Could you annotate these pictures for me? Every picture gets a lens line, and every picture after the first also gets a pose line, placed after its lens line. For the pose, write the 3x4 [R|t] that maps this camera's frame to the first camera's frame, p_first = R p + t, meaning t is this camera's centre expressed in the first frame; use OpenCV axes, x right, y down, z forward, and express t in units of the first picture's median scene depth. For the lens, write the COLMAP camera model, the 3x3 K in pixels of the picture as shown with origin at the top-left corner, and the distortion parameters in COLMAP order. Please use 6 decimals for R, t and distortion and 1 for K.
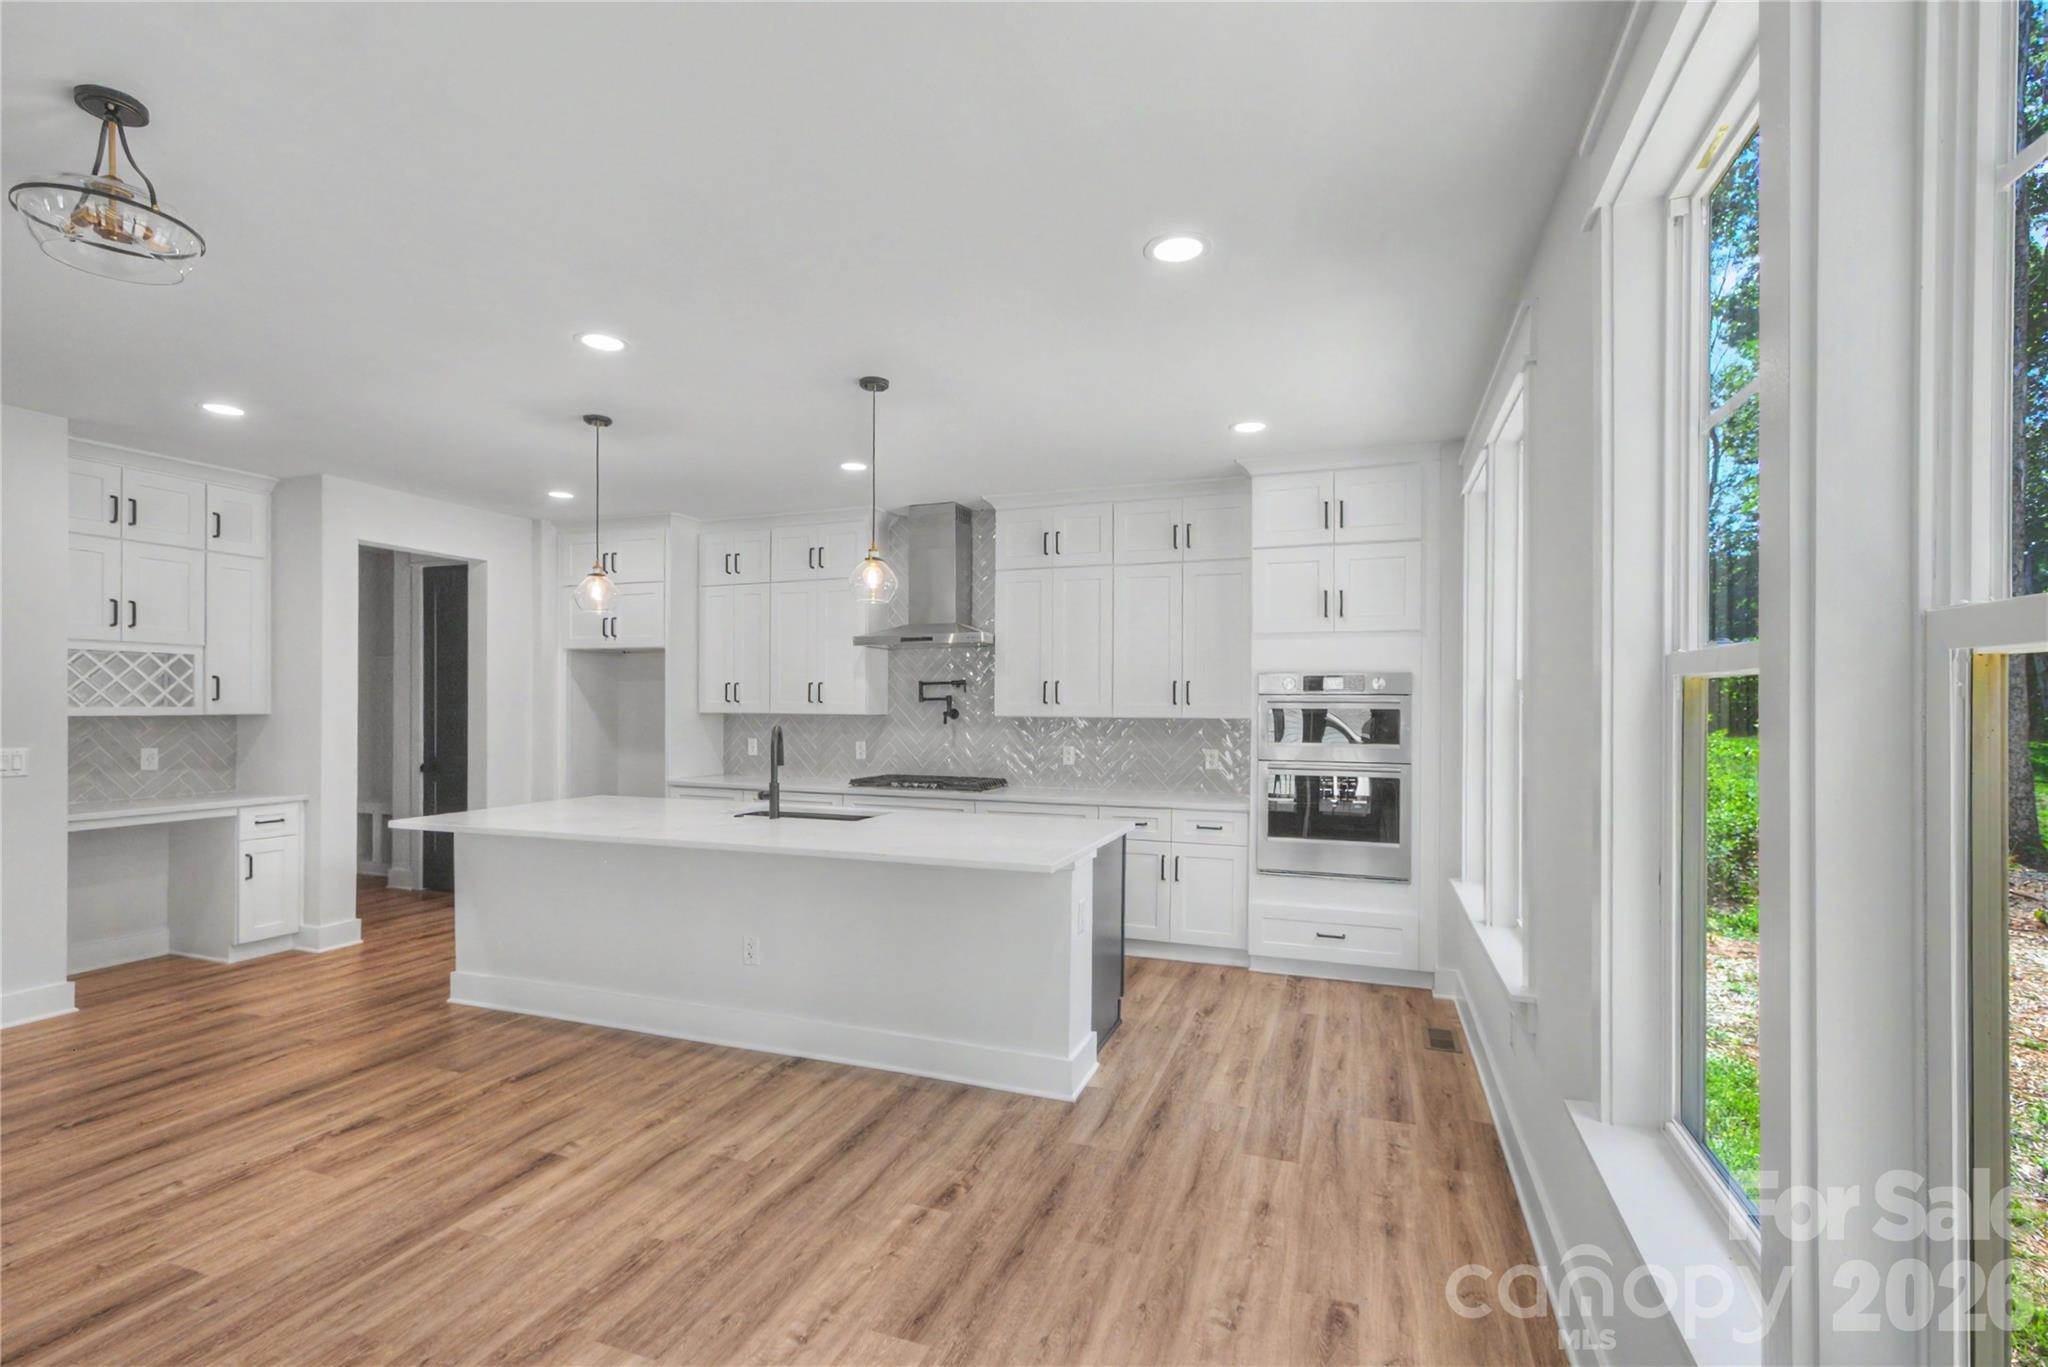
lens RADIAL K [[935.5, 0, 1026.0], [0, 935.5, 711.1], [0, 0, 1]] dist [0.002396, 0.000410]
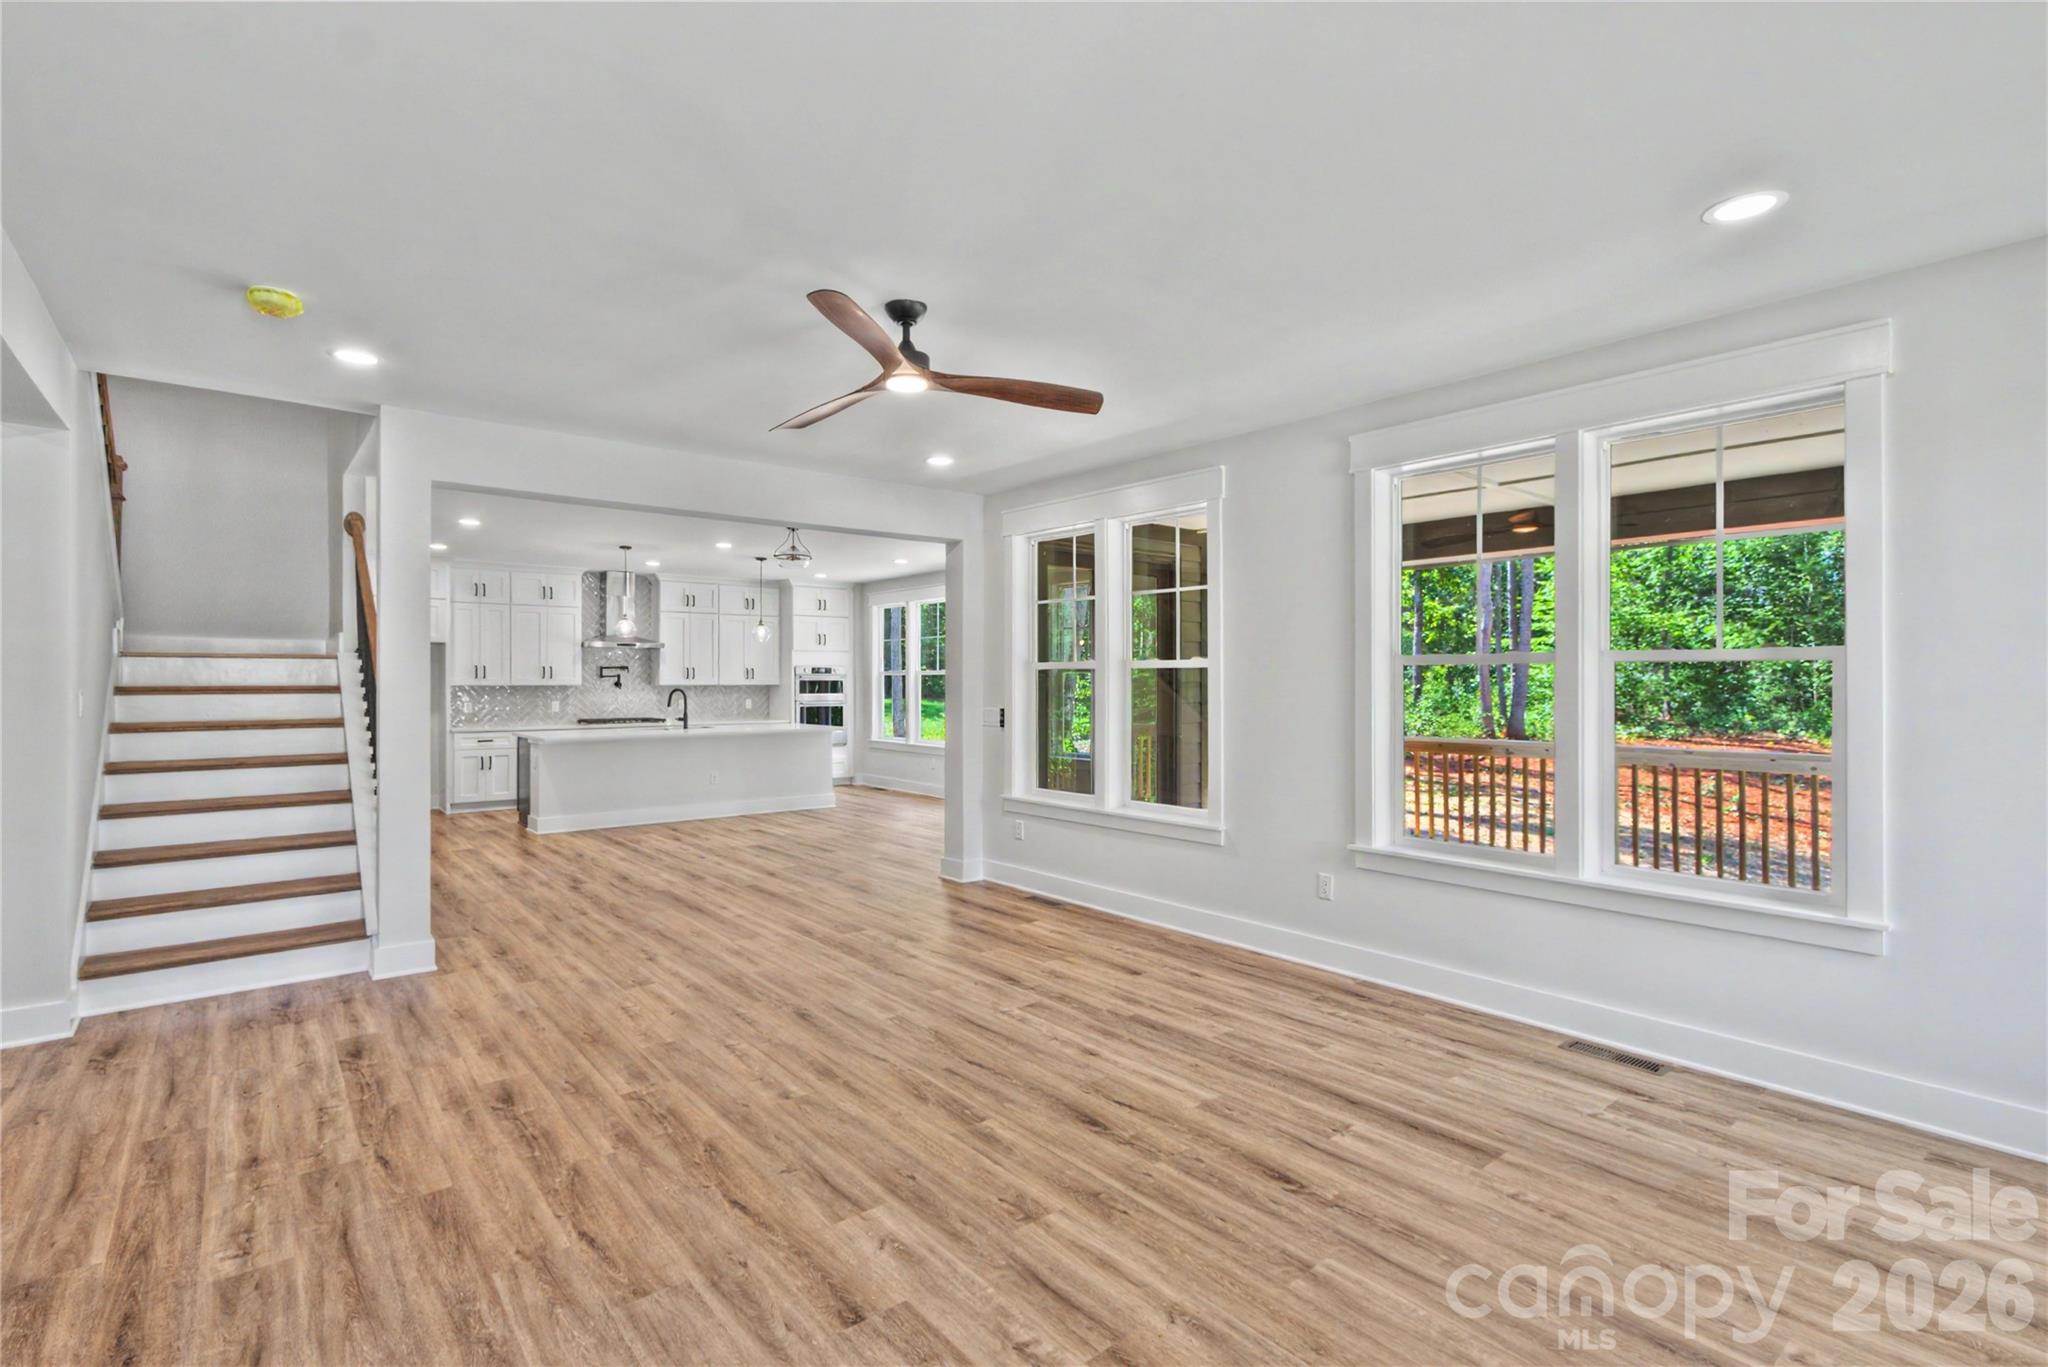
lens RADIAL K [[930.7, 0, 980.1], [0, 930.7, 683.4], [0, 0, 1]] dist [0.010947, 0.000319]
pose [[0.527089, -0.008247, 0.849770, -2.026274], [0.007883, 0.999957, 0.004815, -0.003559], [-0.849774, 0.004161, 0.527131, -0.905828]]
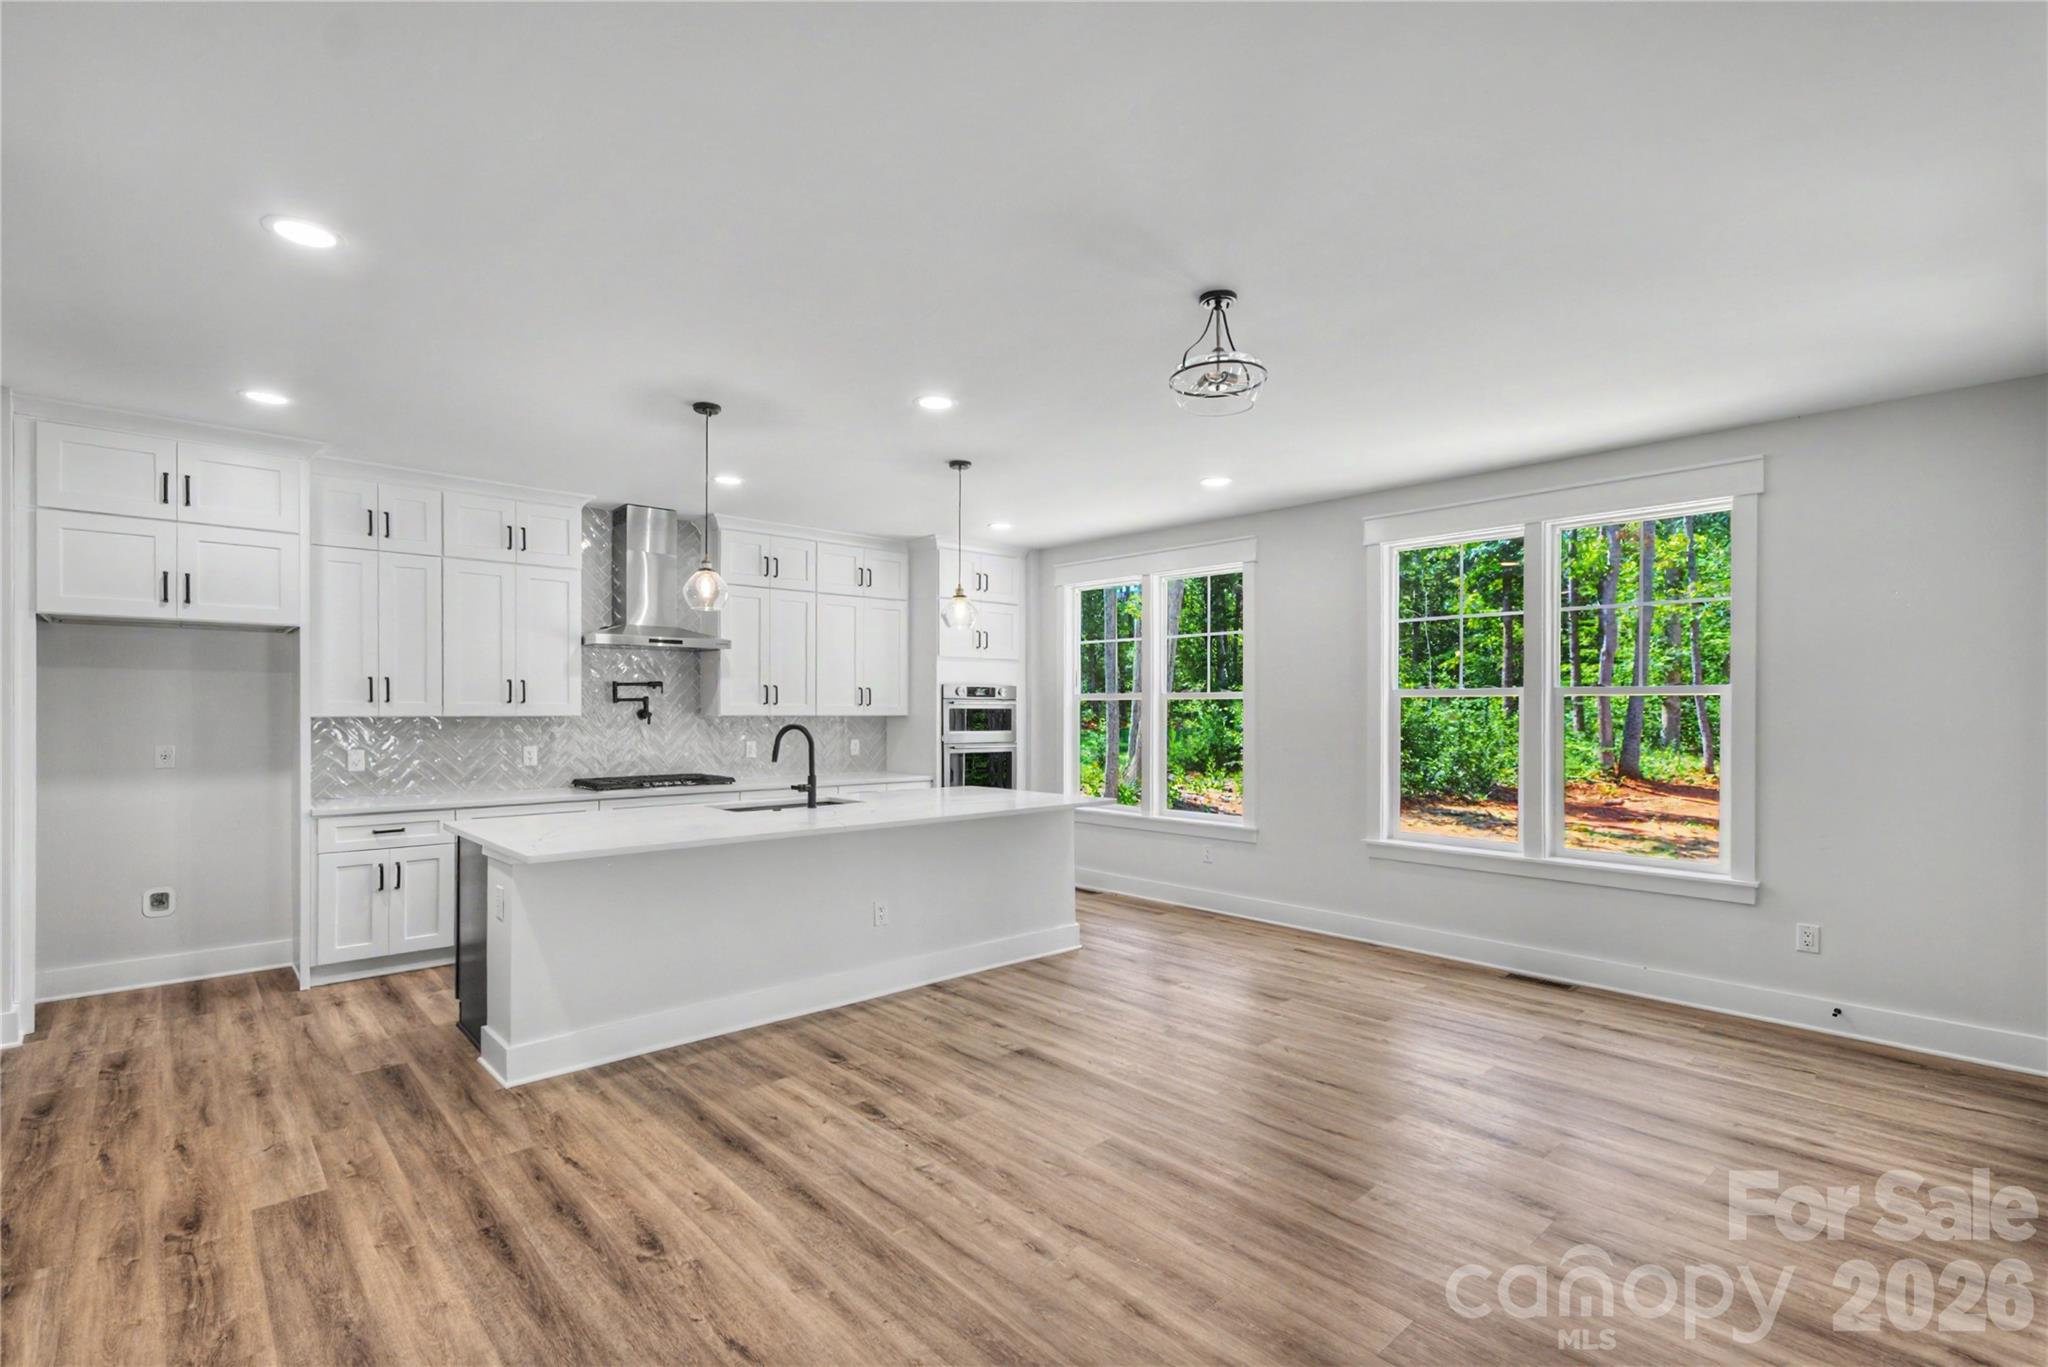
lens RADIAL K [[928.8, 0, 989.5], [0, 928.8, 716.2], [0, 0, 1]] dist [0.000851, 0.000350]
pose [[0.476034, -0.011031, 0.879358, -1.264855], [0.005147, 0.999939, 0.009757, -0.005274], [-0.879412, -0.000119, 0.476061, 0.317214]]
